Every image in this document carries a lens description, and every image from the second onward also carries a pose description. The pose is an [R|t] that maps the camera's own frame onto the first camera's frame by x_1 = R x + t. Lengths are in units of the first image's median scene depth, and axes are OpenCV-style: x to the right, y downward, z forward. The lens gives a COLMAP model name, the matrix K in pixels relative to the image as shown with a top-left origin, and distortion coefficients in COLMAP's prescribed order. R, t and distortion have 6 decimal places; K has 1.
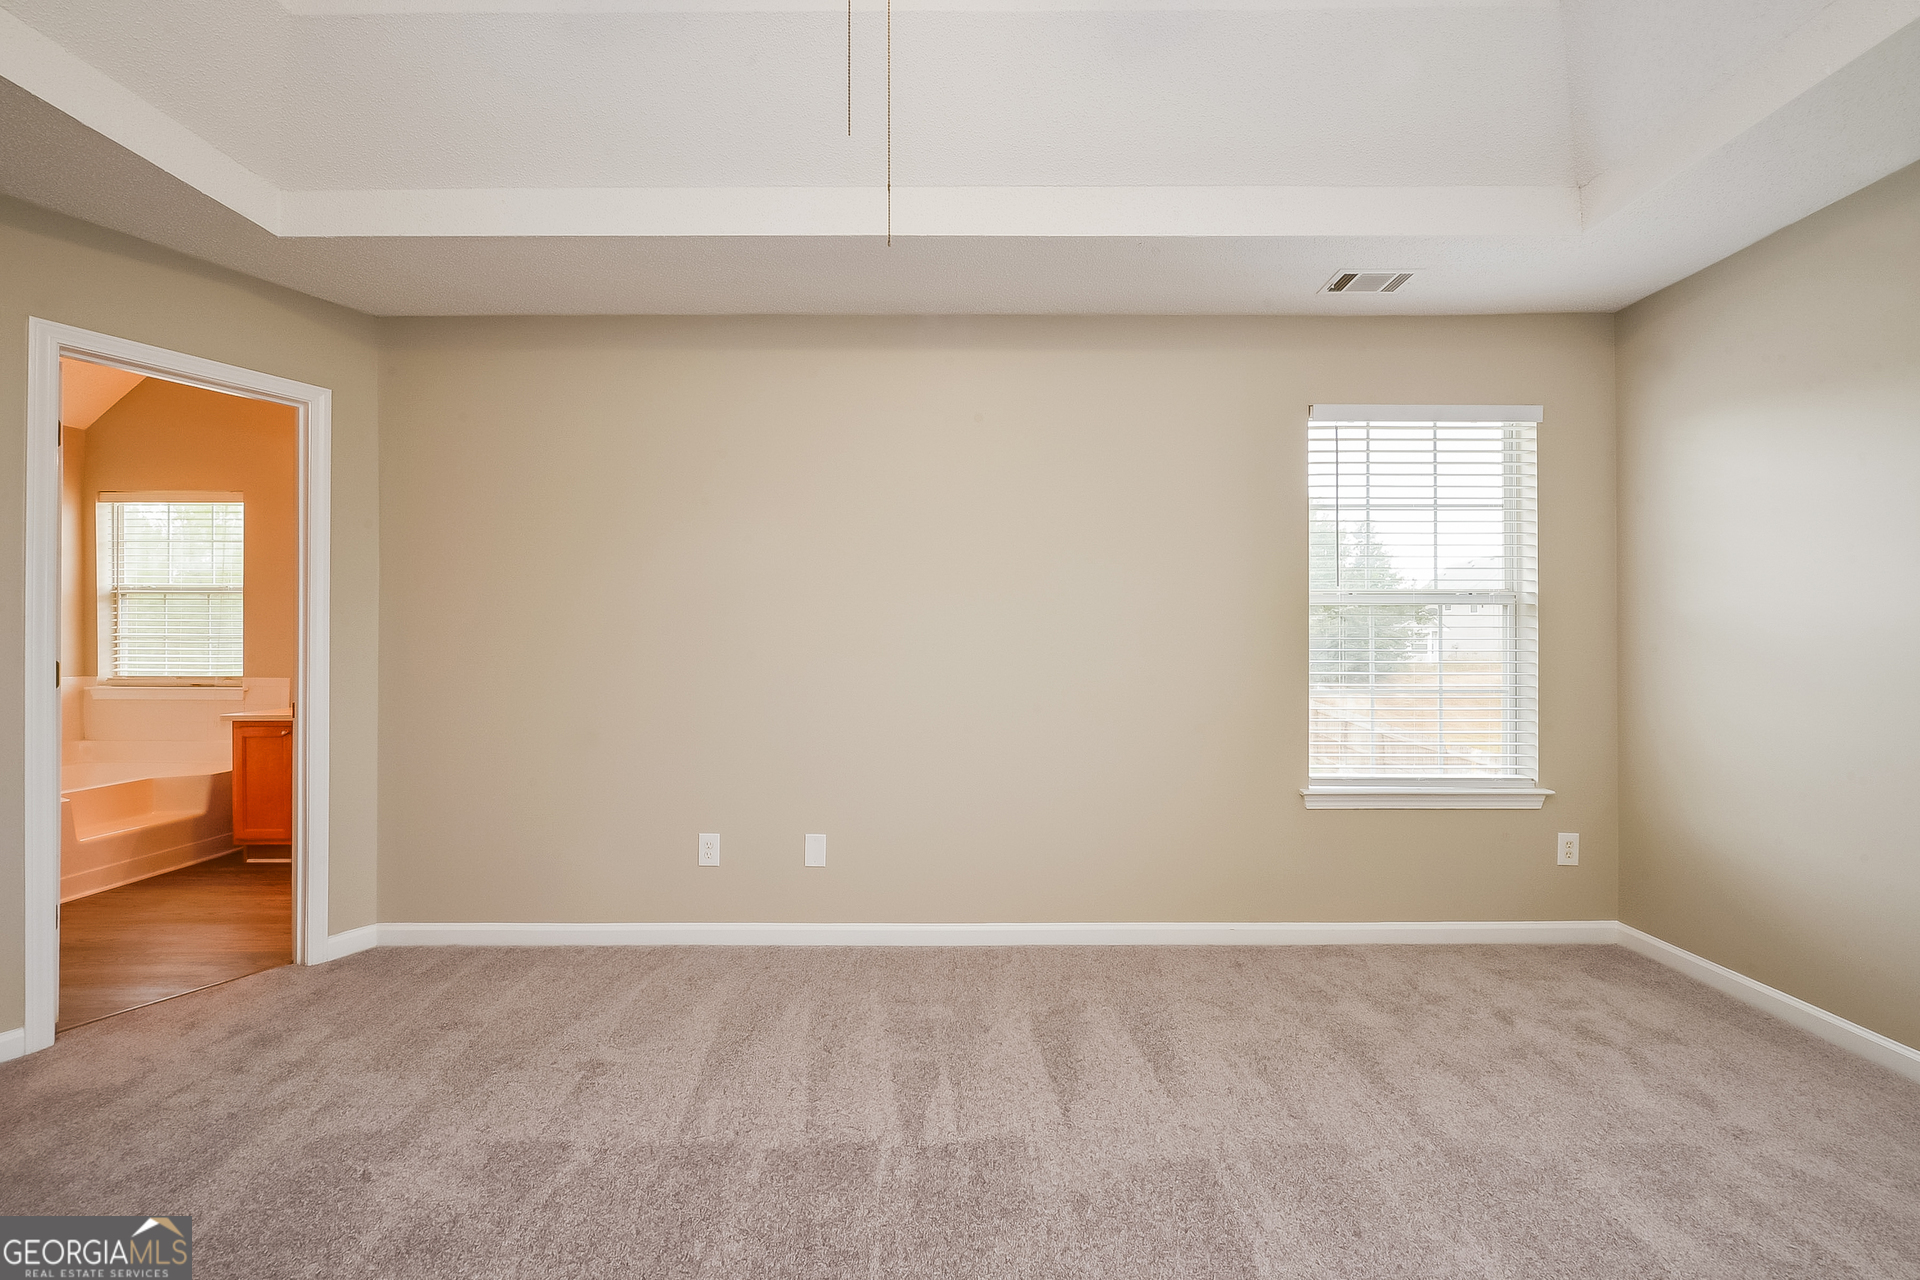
lens RADIAL K [[763.5, 0, 955.6], [0, 763.5, 637.8], [0, 0, 1]] dist [-0.001835, -0.000247]
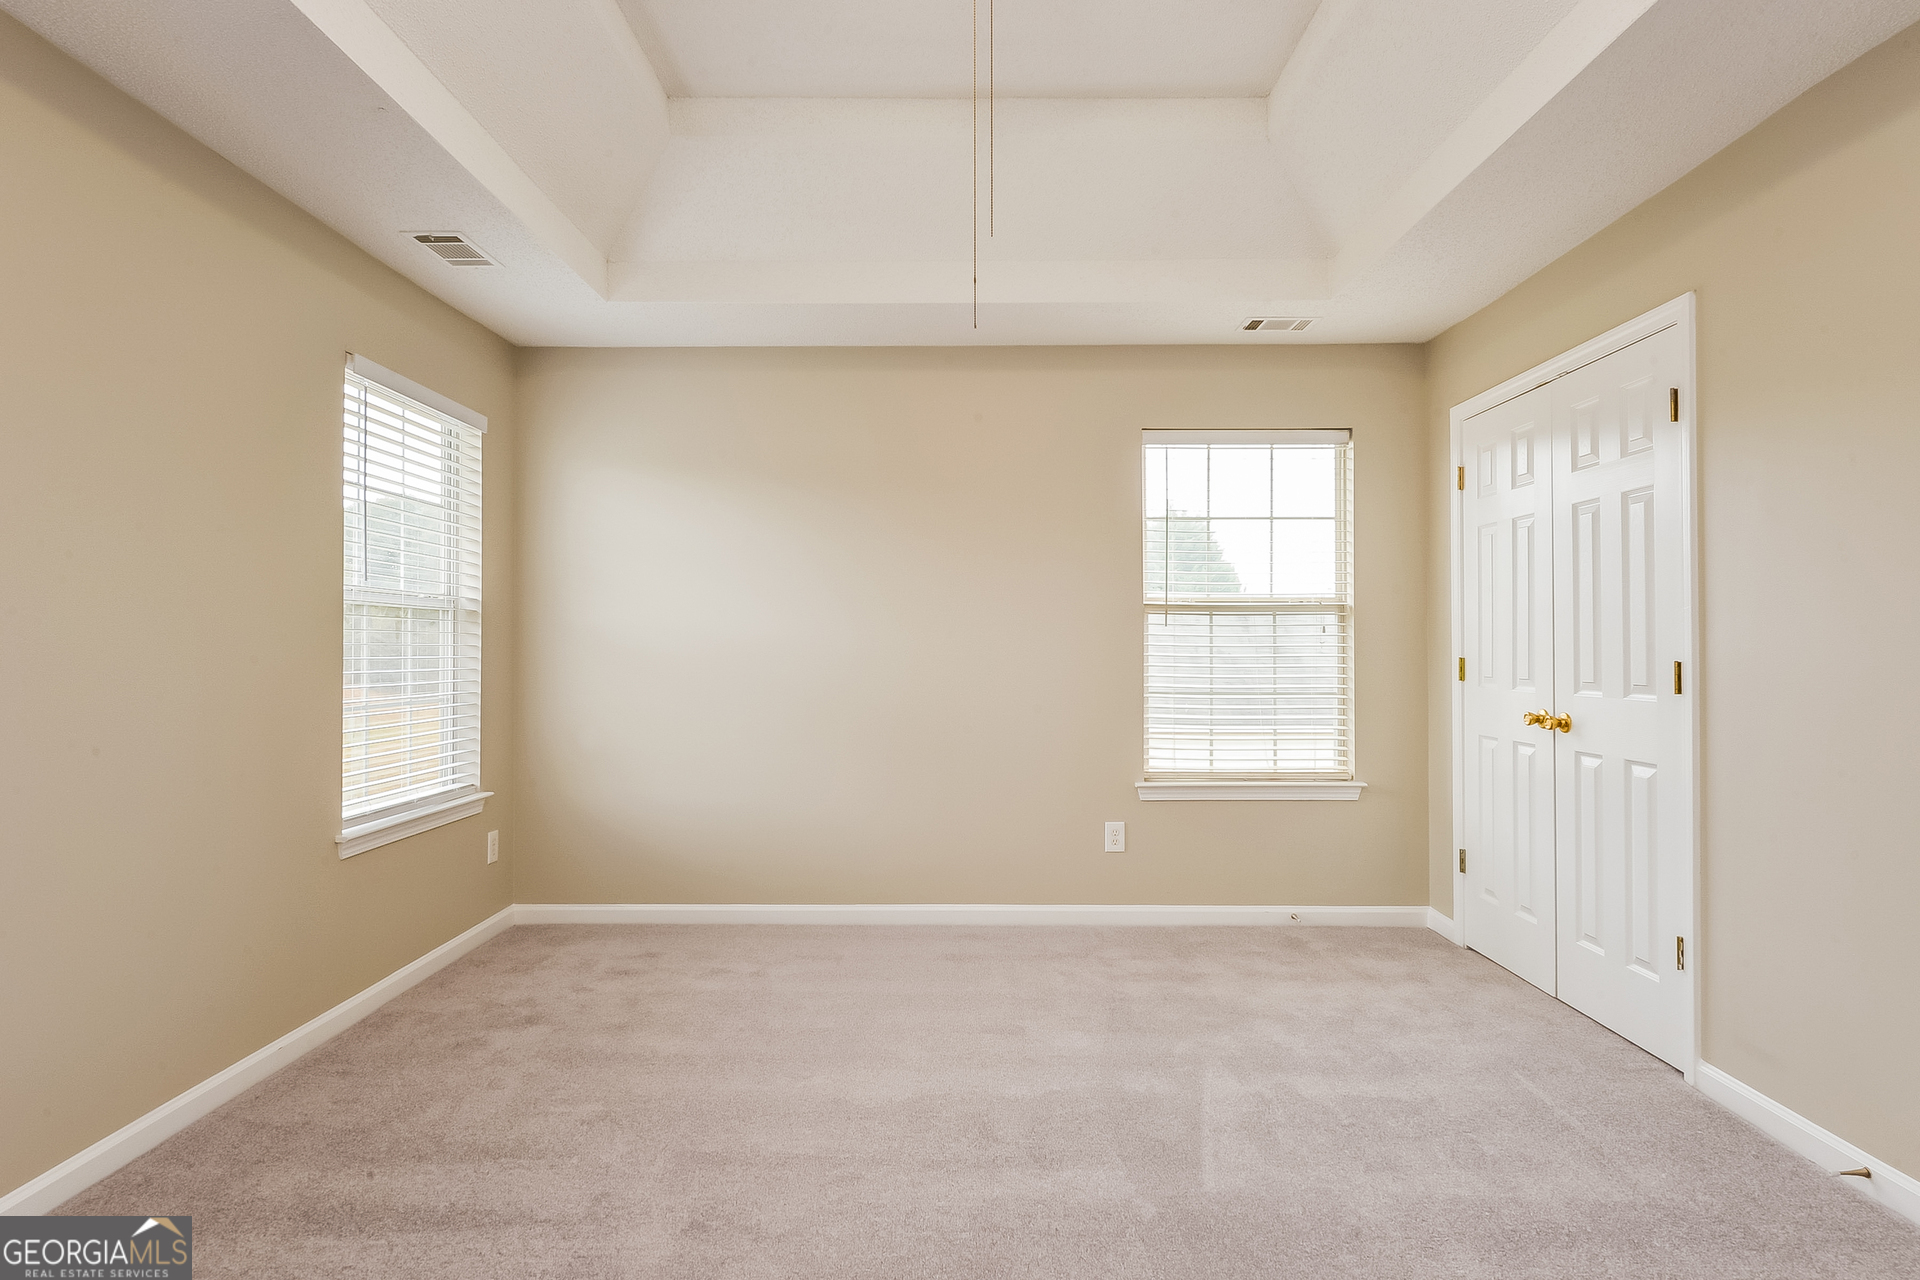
lens RADIAL K [[1039.3, 0, 958.4], [0, 1039.3, 641.7], [0, 0, 1]] dist [-0.001893, 0.000790]
pose [[-0.006383, 0.008068, 0.999947, -0.622590], [-0.002430, 0.999964, -0.008083, 0.006317], [-0.999977, -0.002482, -0.006364, 0.371382]]
